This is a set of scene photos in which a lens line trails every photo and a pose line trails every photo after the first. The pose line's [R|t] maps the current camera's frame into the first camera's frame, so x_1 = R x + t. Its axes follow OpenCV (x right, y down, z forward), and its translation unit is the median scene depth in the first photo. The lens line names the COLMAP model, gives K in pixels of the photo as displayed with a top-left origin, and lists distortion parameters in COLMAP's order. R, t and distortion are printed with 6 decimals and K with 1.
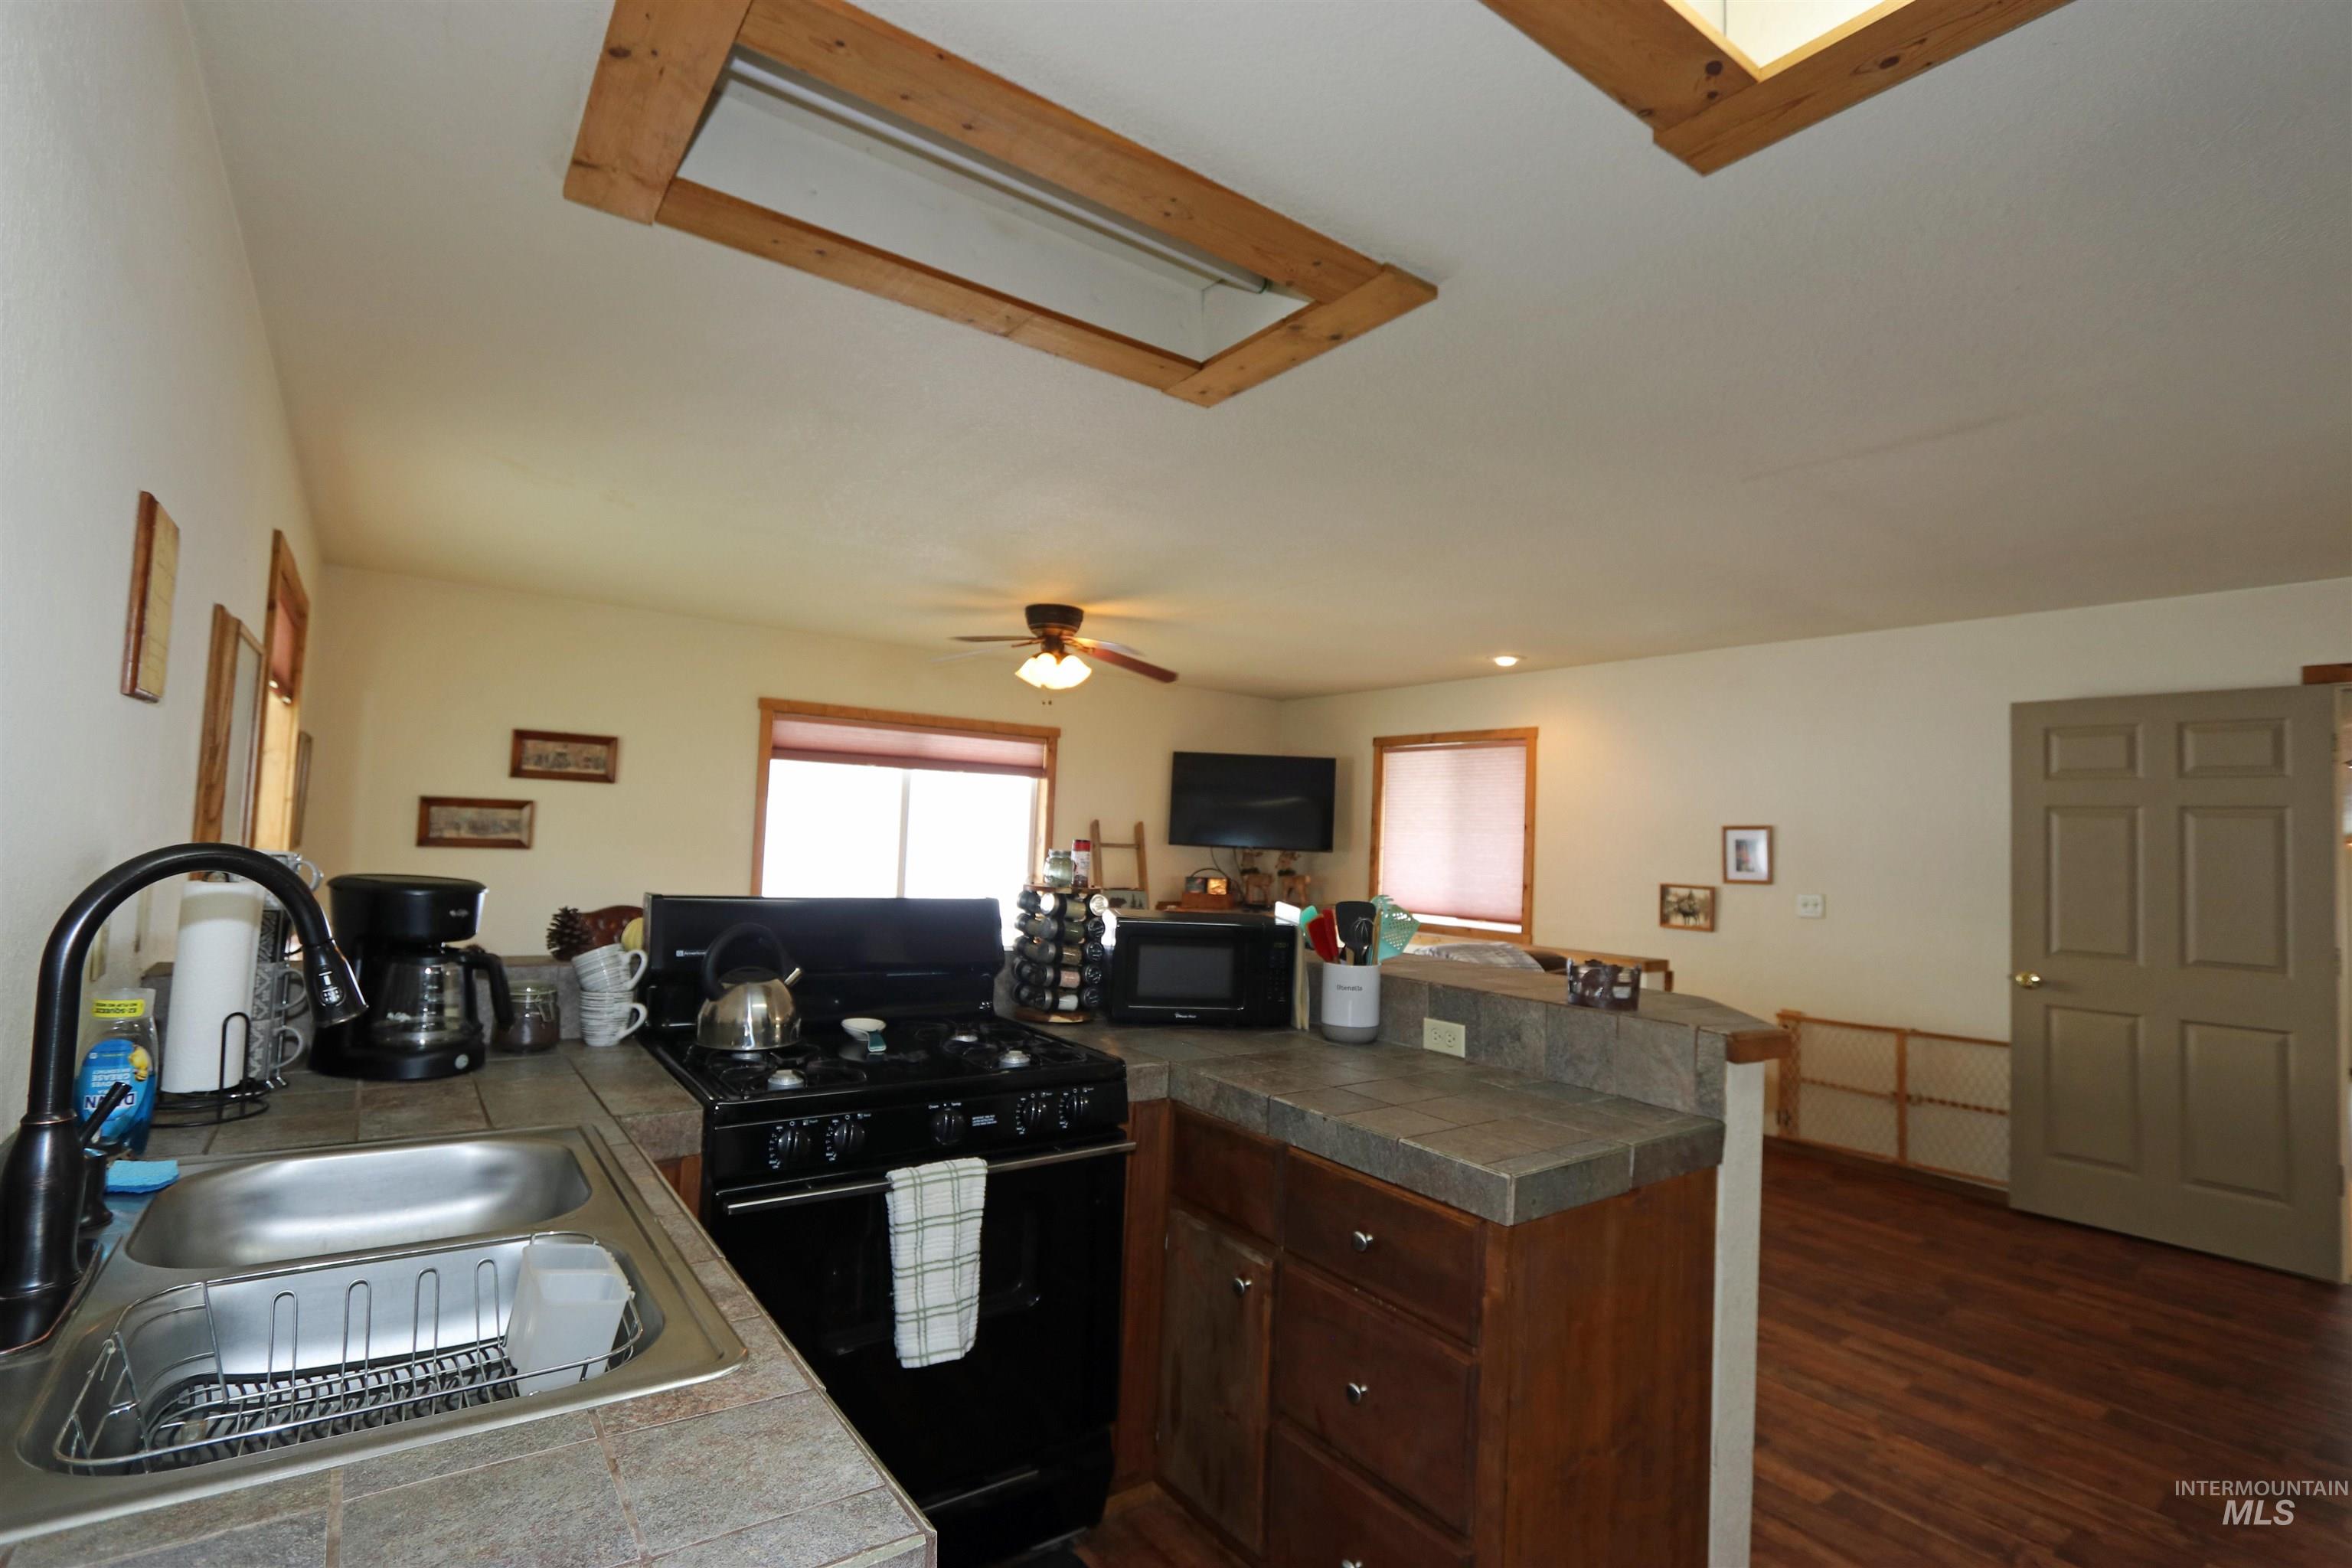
lens RADIAL K [[1091.3, 0, 1167.9], [0, 1091.3, 788.3], [0, 0, 1]] dist [-0.022161, 0.005430]
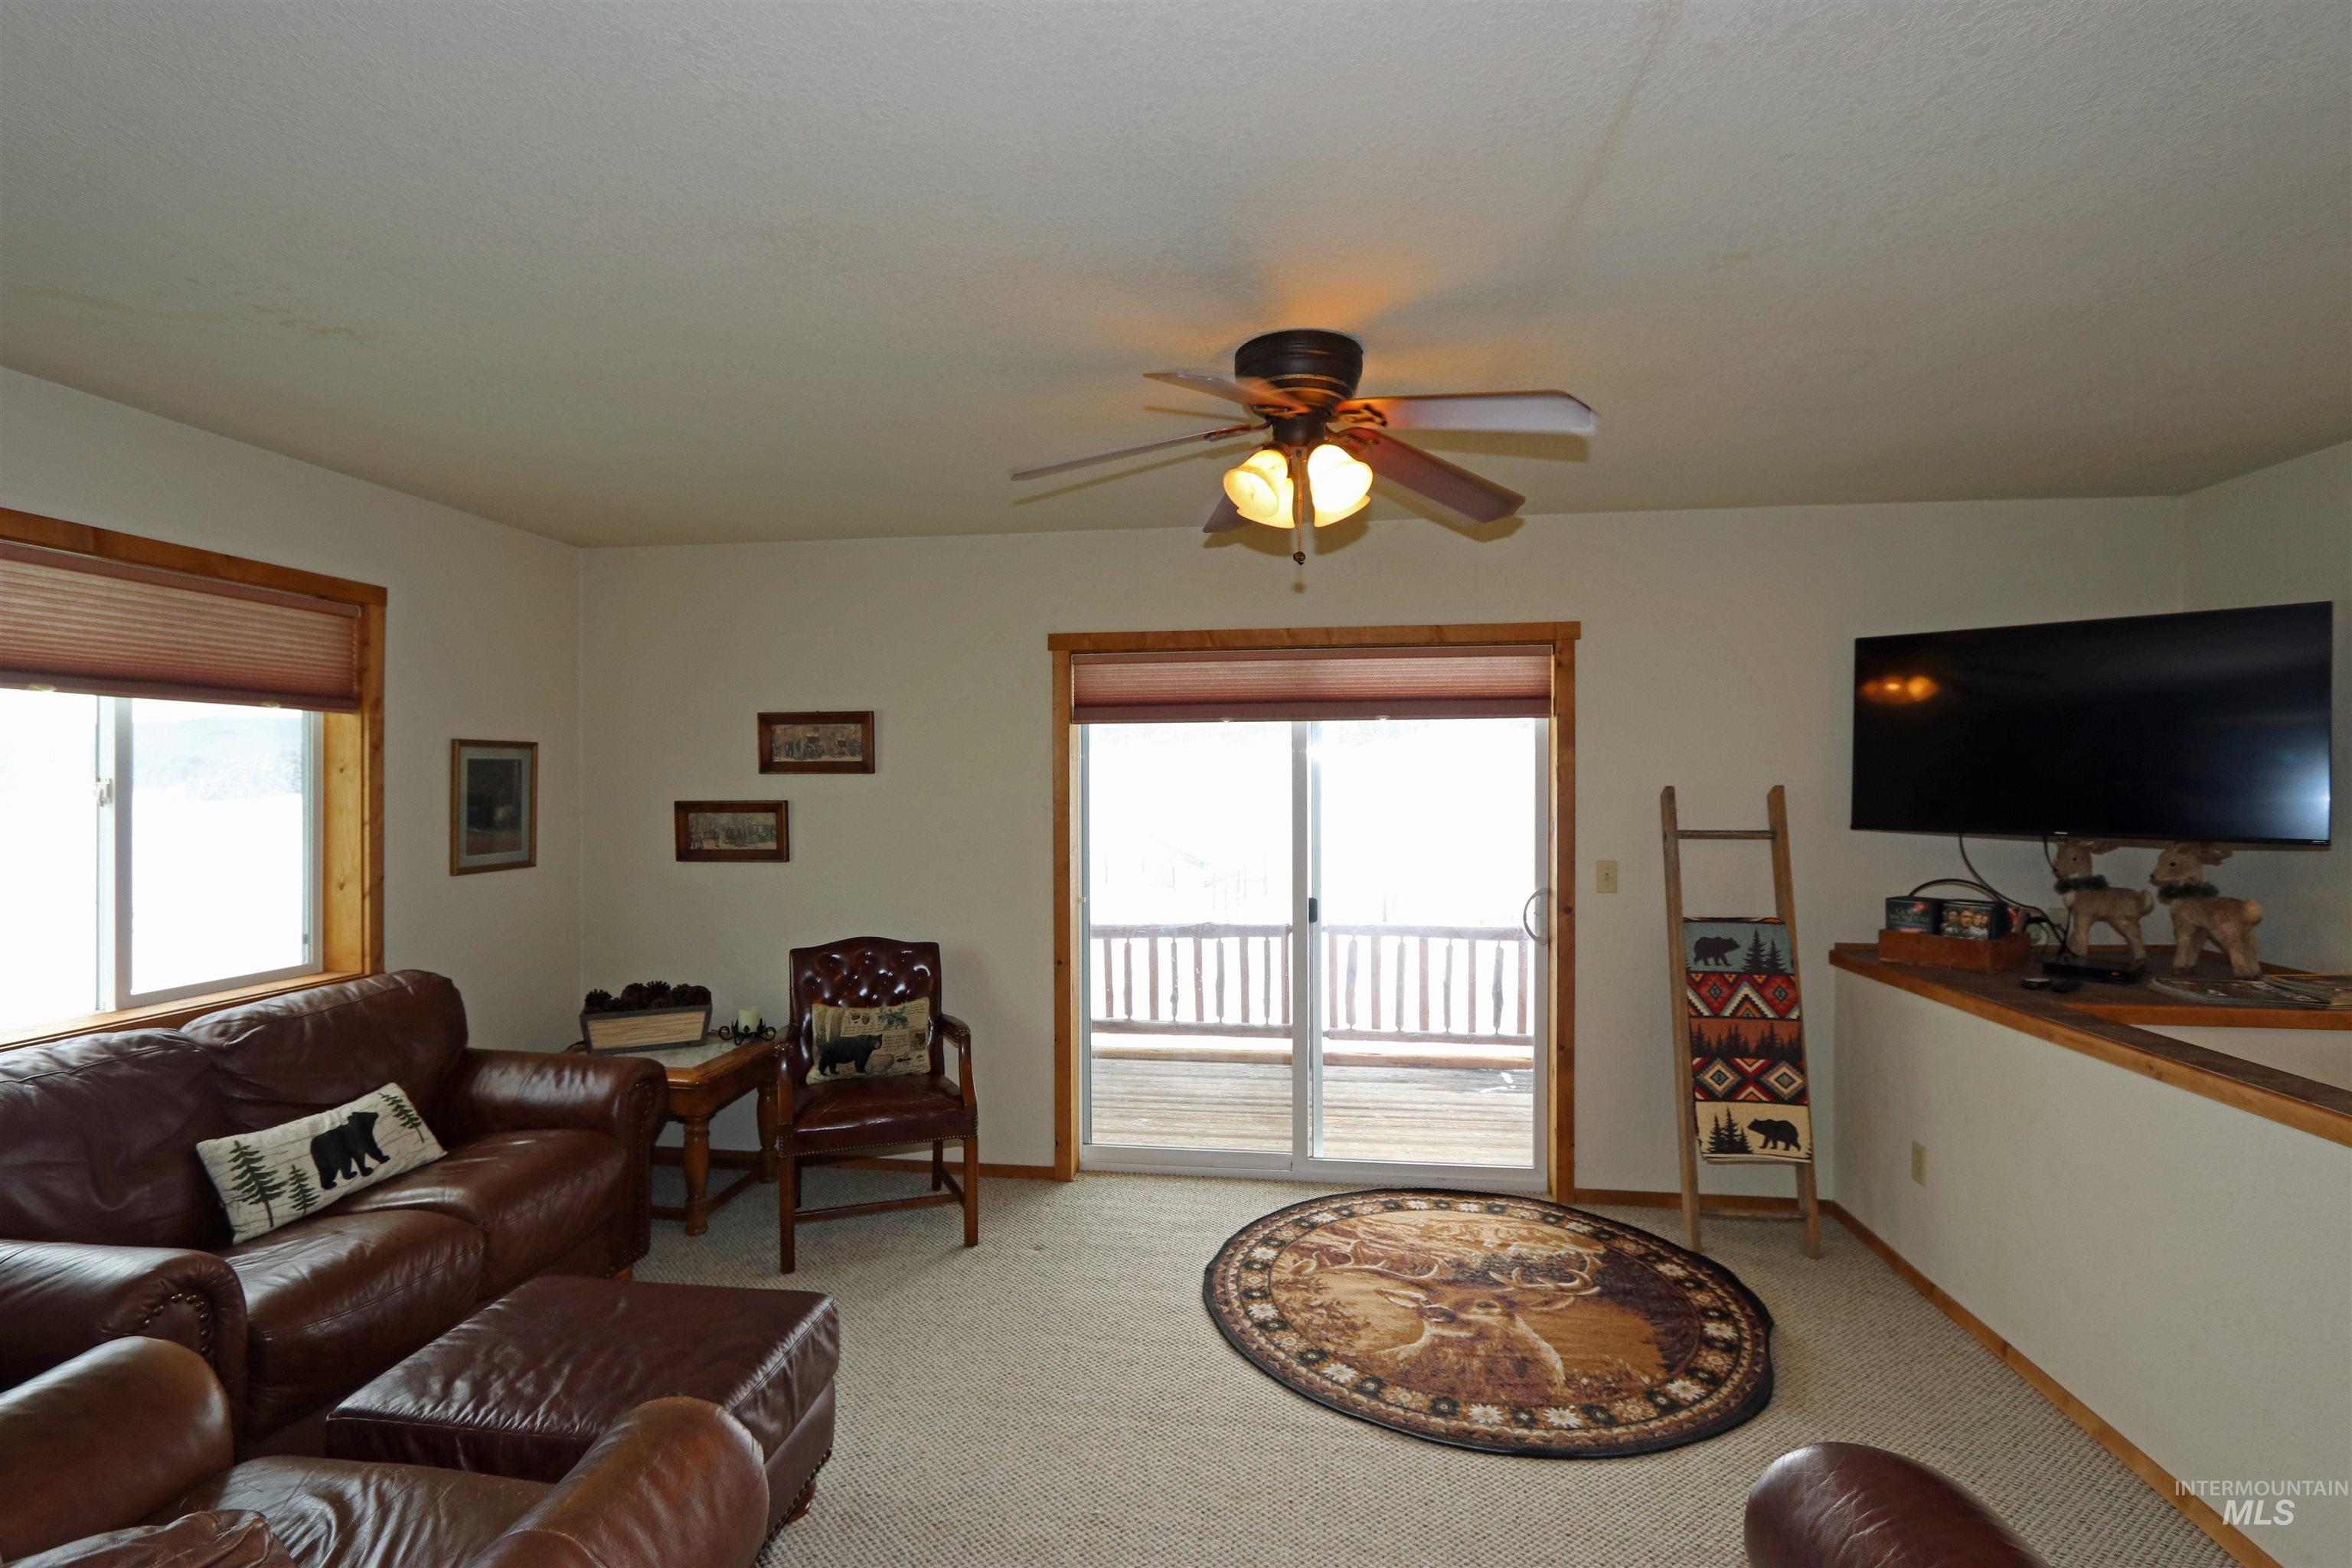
lens RADIAL K [[1091.3, 0, 1167.9], [0, 1091.3, 788.3], [0, 0, 1]] dist [-0.022161, 0.005430]
pose [[0.714367, -0.040752, -0.698584, 0.163602], [0.064025, 0.997922, 0.007257, 0.013824], [0.696837, -0.049911, 0.715491, 0.602217]]
